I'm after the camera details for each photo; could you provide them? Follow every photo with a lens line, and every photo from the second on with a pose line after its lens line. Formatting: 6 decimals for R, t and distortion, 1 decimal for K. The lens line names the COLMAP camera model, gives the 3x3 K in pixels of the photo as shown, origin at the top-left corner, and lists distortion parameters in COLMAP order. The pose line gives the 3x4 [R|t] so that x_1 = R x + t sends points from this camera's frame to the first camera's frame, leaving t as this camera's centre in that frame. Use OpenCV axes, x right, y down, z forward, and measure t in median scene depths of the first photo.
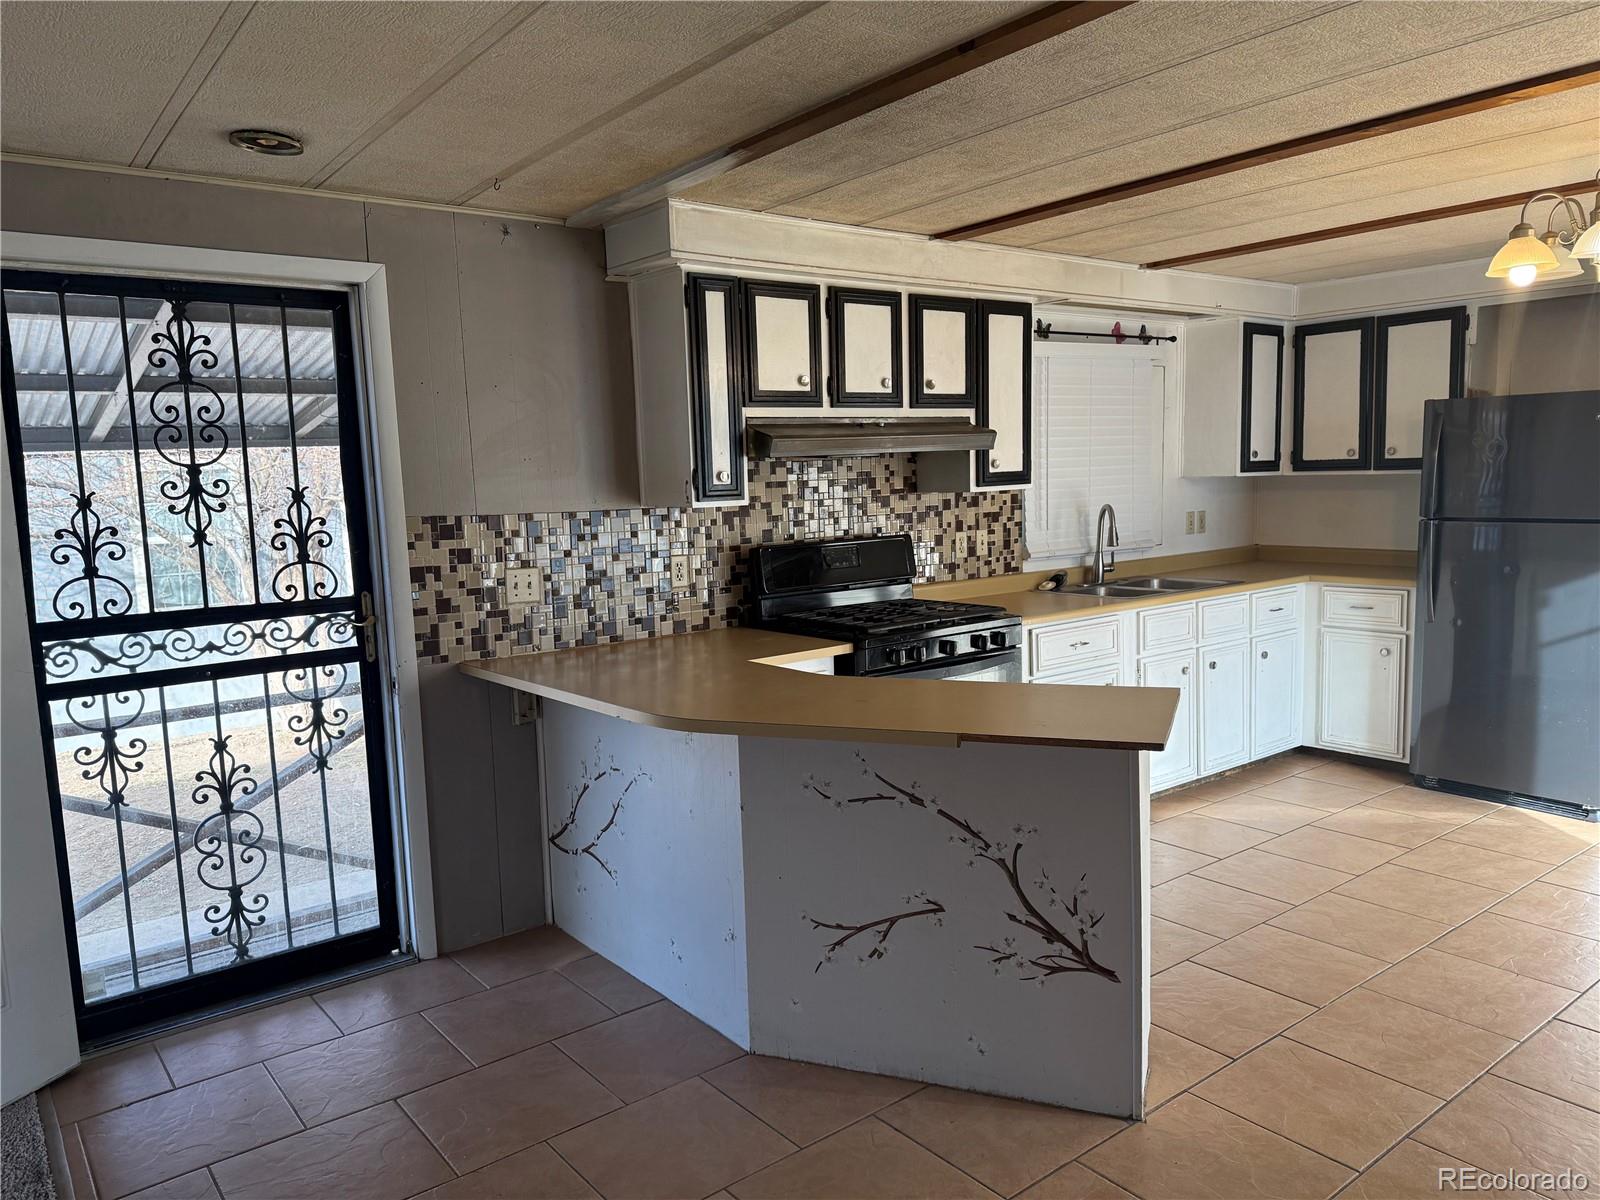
lens RADIAL K [[1117.1, 0, 795.1], [0, 1117.1, 603.0], [0, 0, 1]] dist [0.129175, -0.211358]
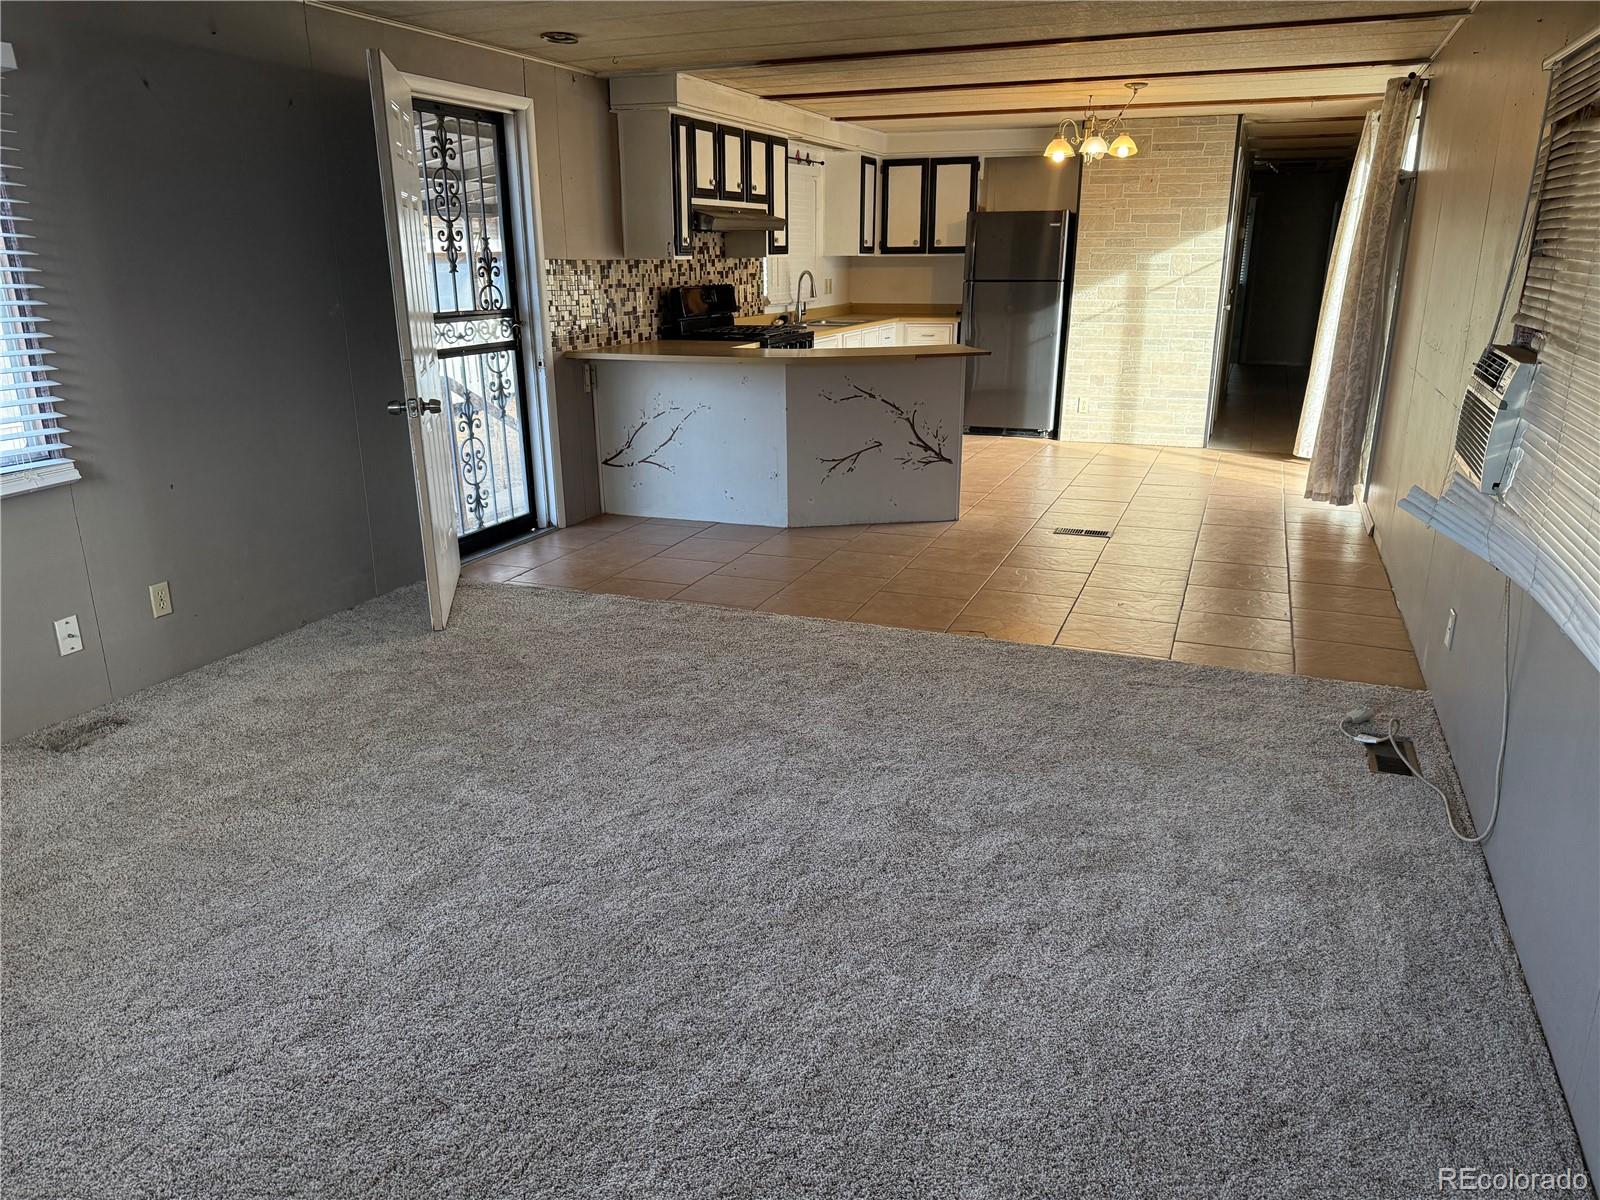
lens RADIAL K [[1123.5, 0, 800.1], [0, 1123.5, 593.2], [0, 0, 1]] dist [0.132410, -0.219845]
pose [[0.860616, -0.120301, 0.494840, -0.759187], [0.037504, 0.984031, 0.174002, 0.108930], [-0.507871, -0.131190, 0.851385, -0.571470]]
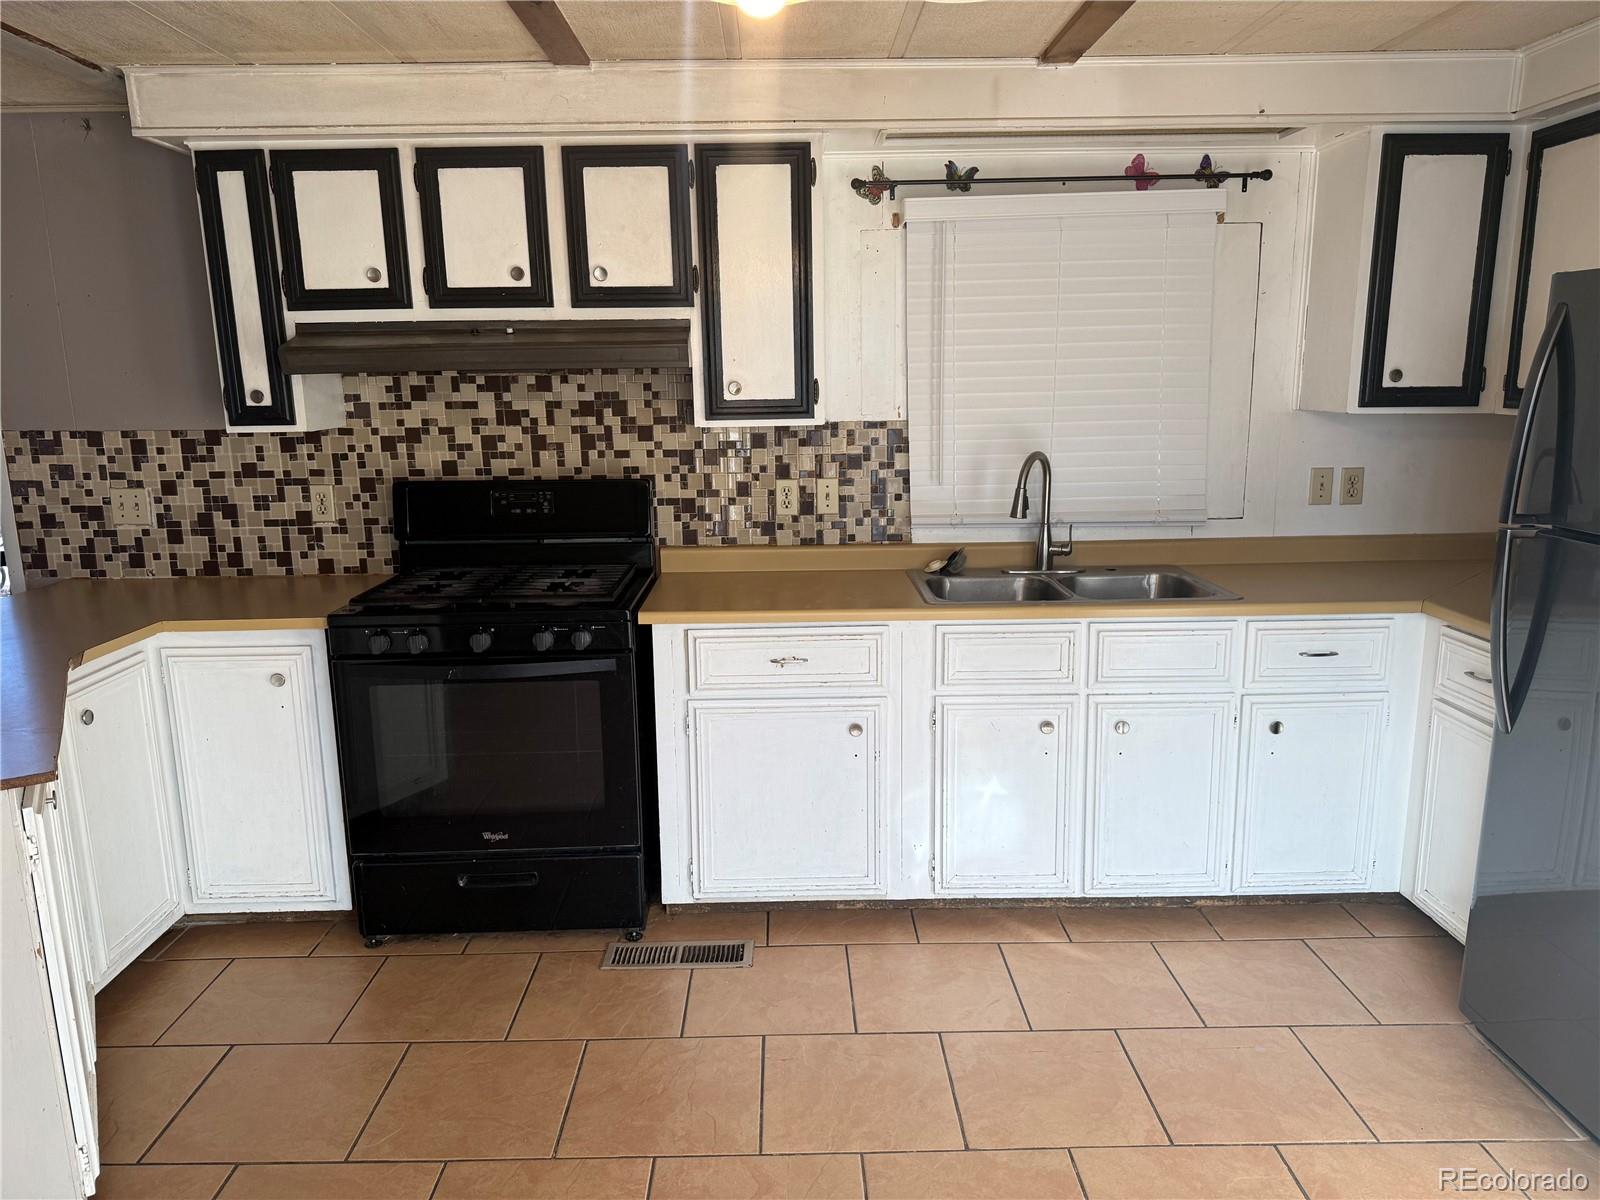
lens RADIAL K [[1102.1, 0, 802.9], [0, 1102.1, 611.3], [0, 0, 1]] dist [0.068992, -0.104019]
pose [[0.798409, 0.141750, -0.585193, 0.703327], [-0.081418, 0.988384, 0.128331, -0.085755], [0.596586, -0.054815, 0.800675, 0.517023]]
